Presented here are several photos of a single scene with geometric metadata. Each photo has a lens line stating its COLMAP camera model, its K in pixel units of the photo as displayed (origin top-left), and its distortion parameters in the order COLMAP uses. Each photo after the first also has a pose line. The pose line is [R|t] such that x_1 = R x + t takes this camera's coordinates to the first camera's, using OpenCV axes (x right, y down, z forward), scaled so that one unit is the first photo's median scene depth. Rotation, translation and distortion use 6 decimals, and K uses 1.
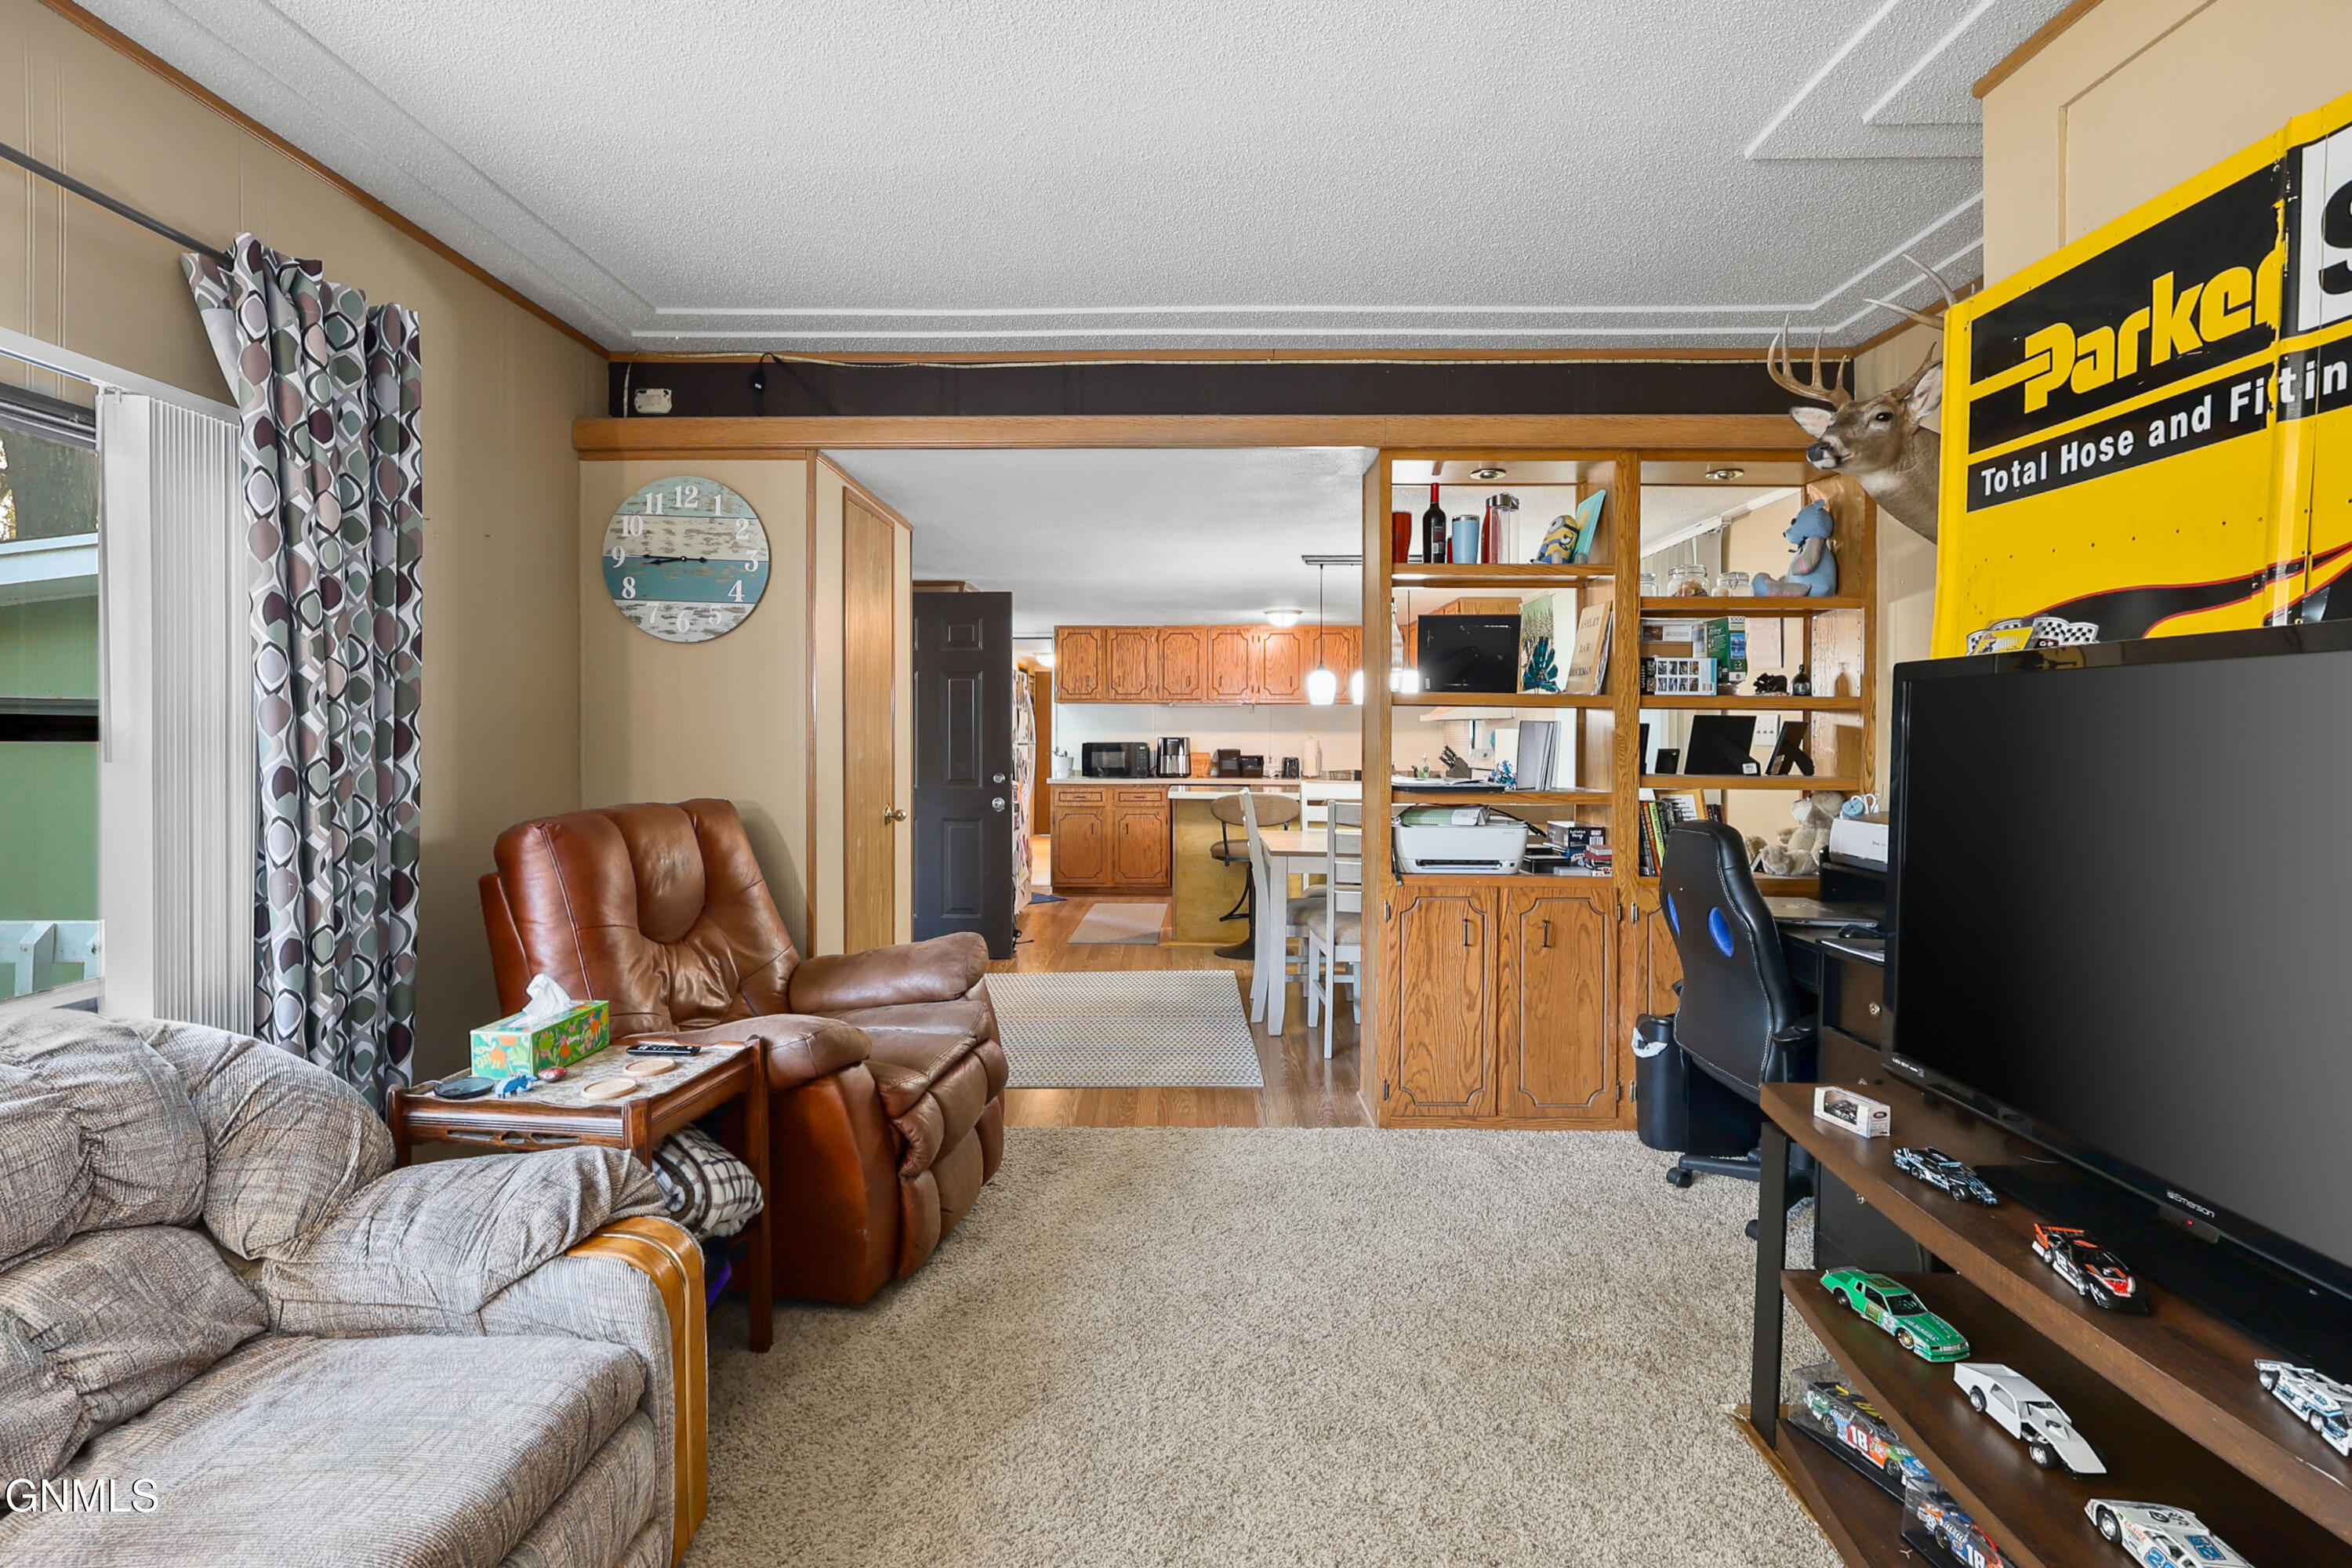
lens RADIAL K [[1098.1, 0, 1174.9], [0, 1098.1, 742.9], [0, 0, 1]] dist [-0.000378, 0.001784]
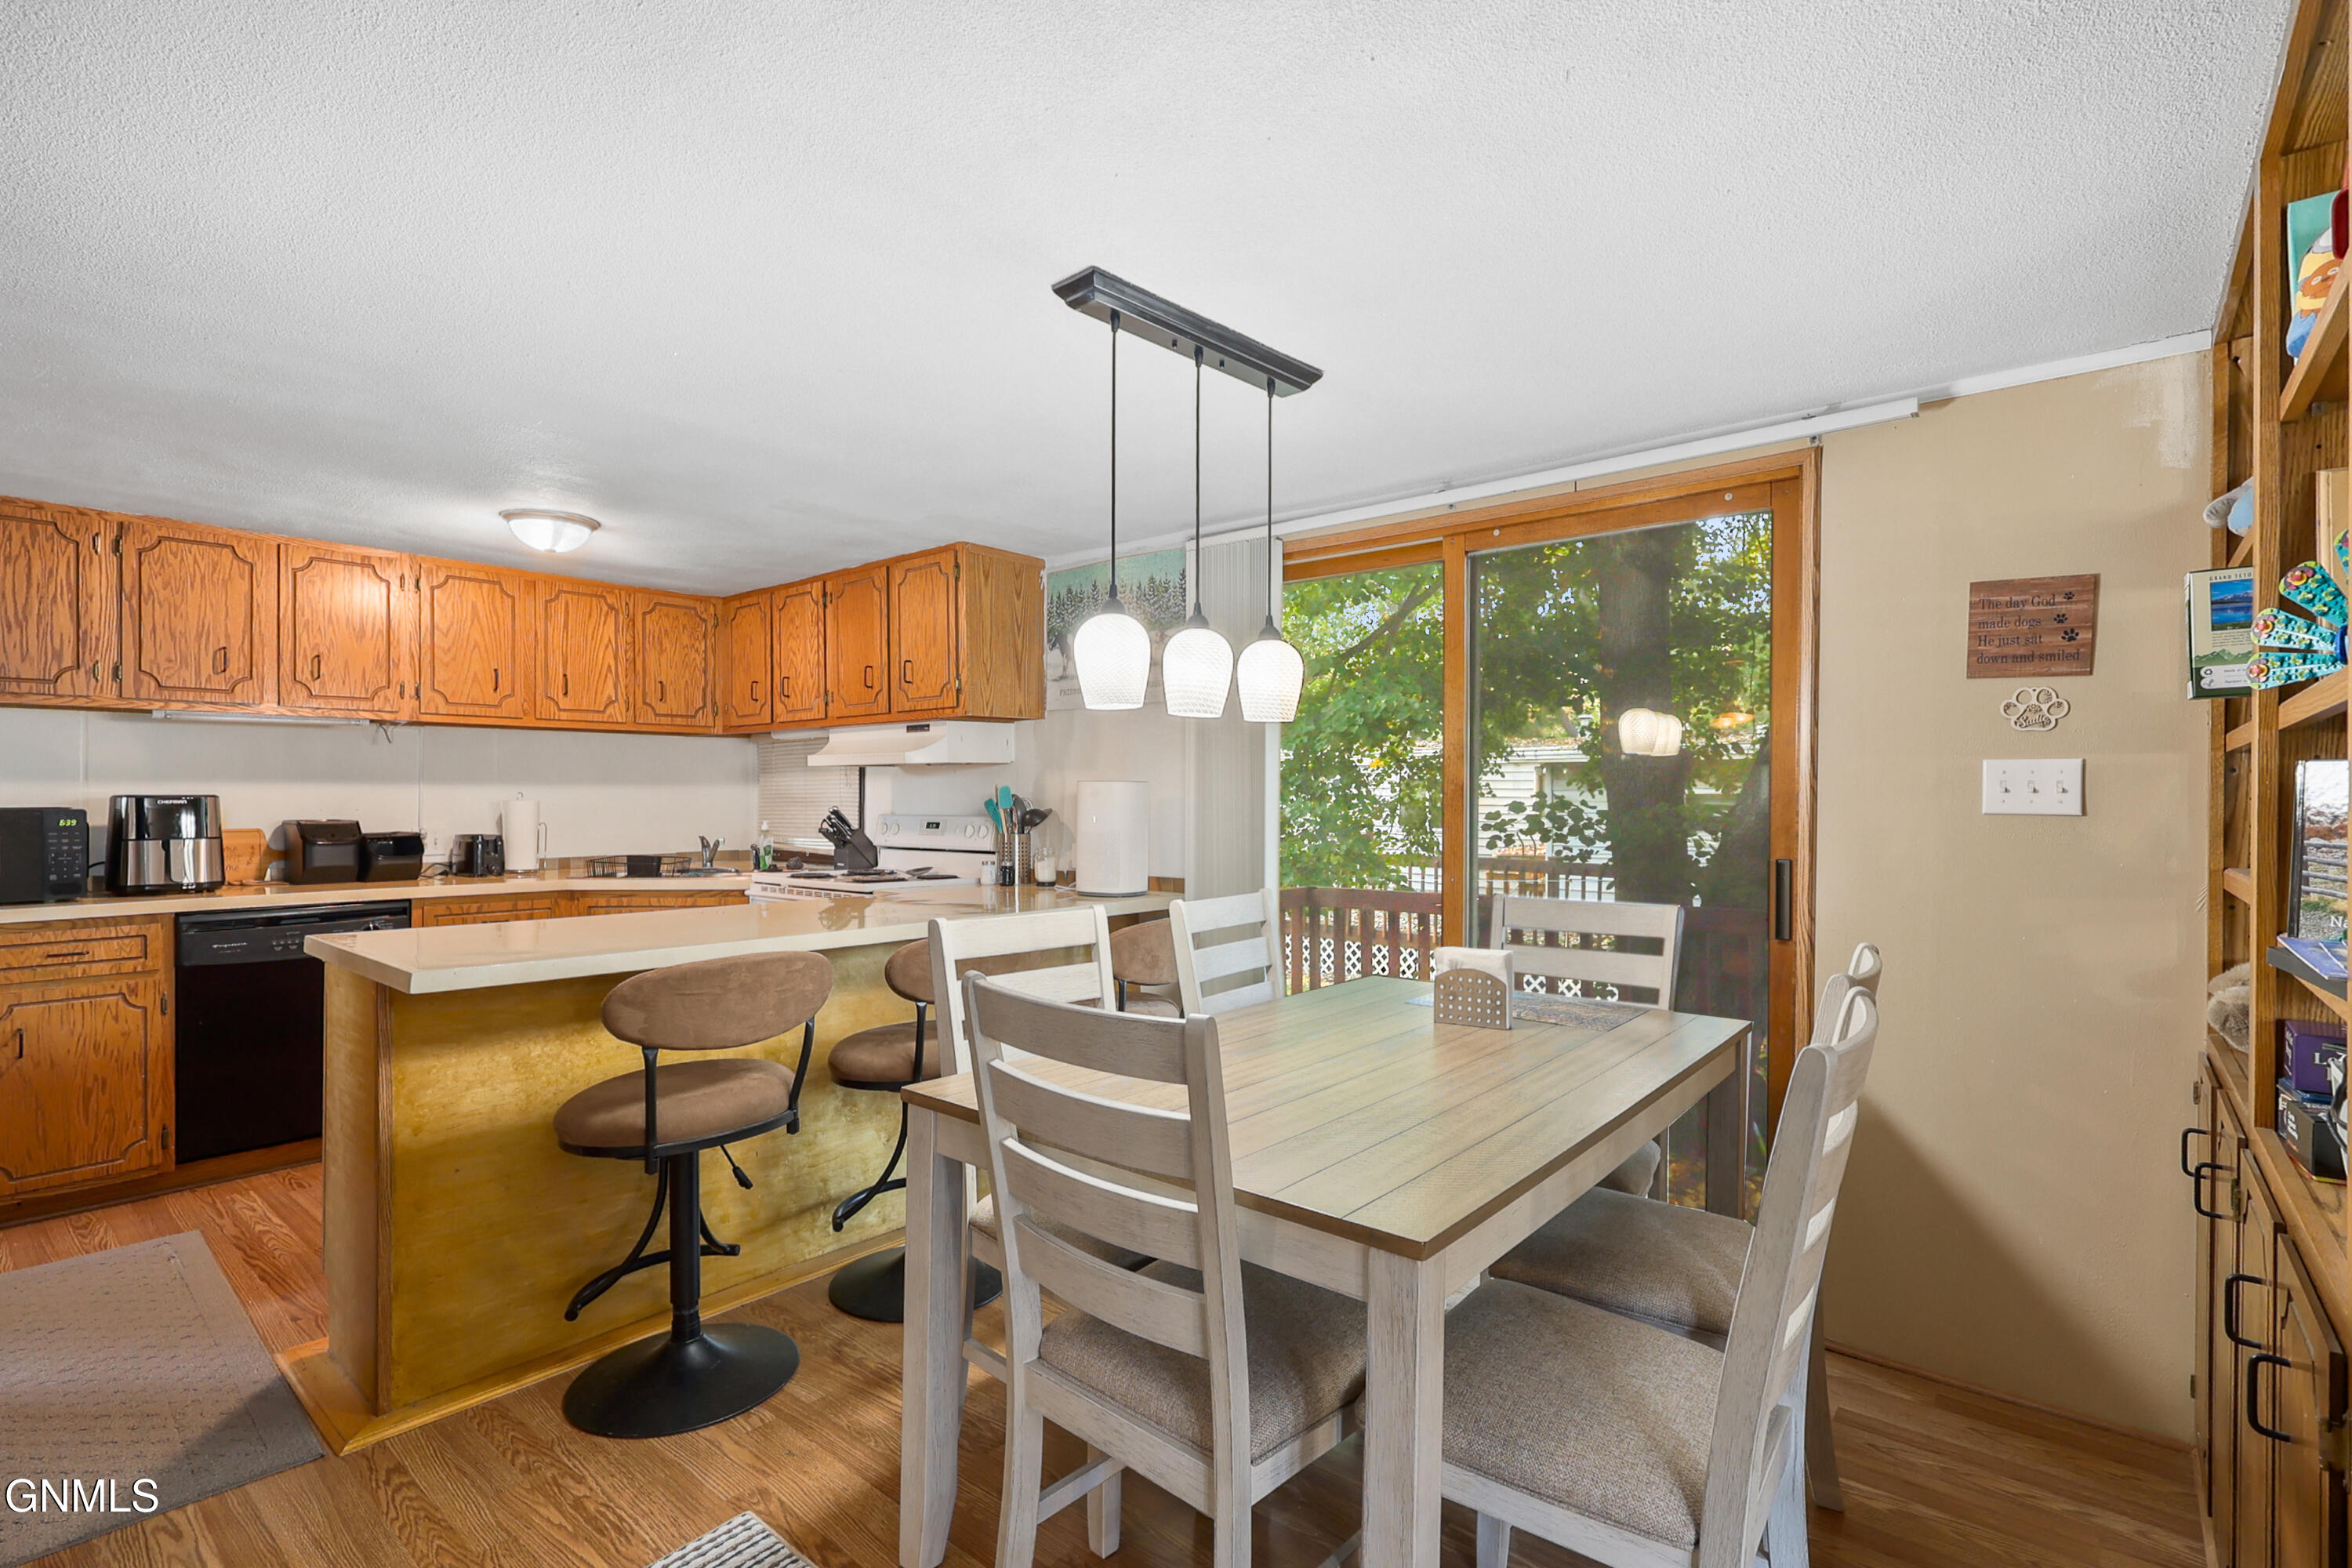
lens RADIAL K [[1087.4, 0, 1178.1], [0, 1087.4, 795.5], [0, 0, 1]] dist [-0.002353, 0.000249]
pose [[0.633342, -0.001779, 0.773870, -0.194835], [0.002722, 0.999996, 0.000071, -0.009885], [-0.773867, 0.002061, 0.633345, 1.167736]]
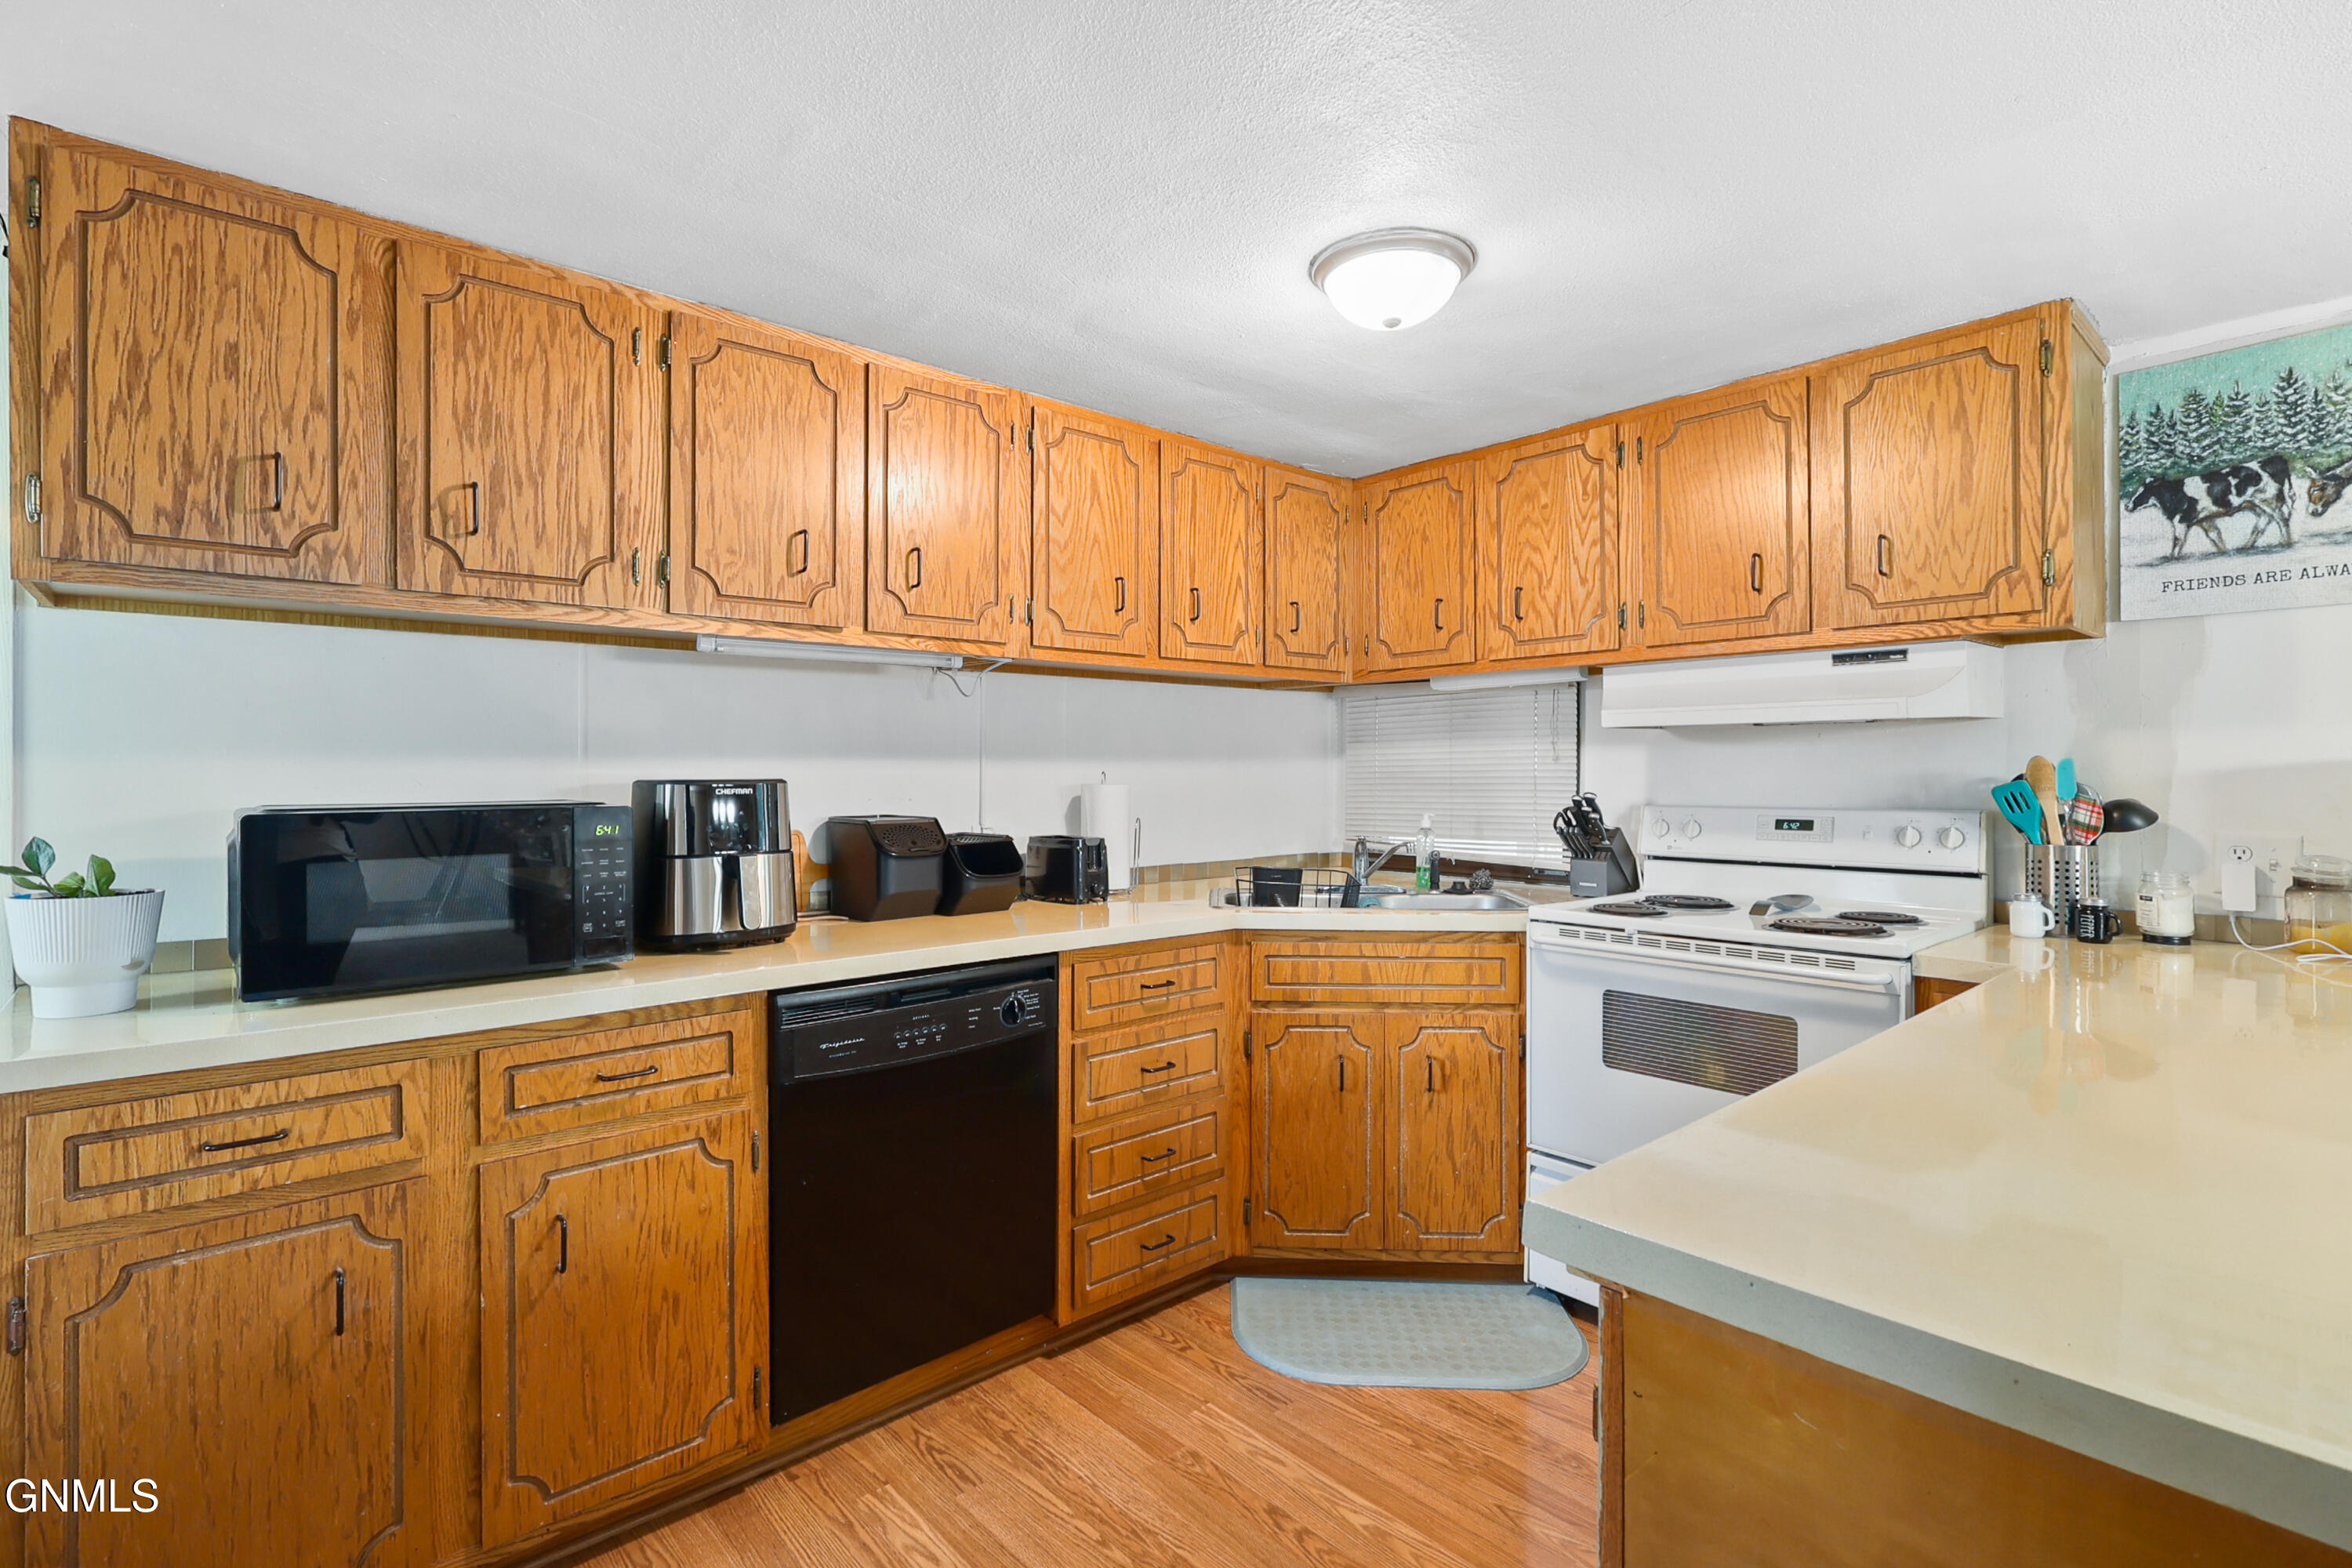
lens RADIAL K [[1096.6, 0, 1175.5], [0, 1096.6, 768.5], [0, 0, 1]] dist [-0.002289, 0.000734]
pose [[0.738863, -0.002656, 0.673851, -0.233329], [0.005820, 0.999980, -0.002441, -0.016145], [-0.673831, 0.005725, 0.738864, 1.936449]]
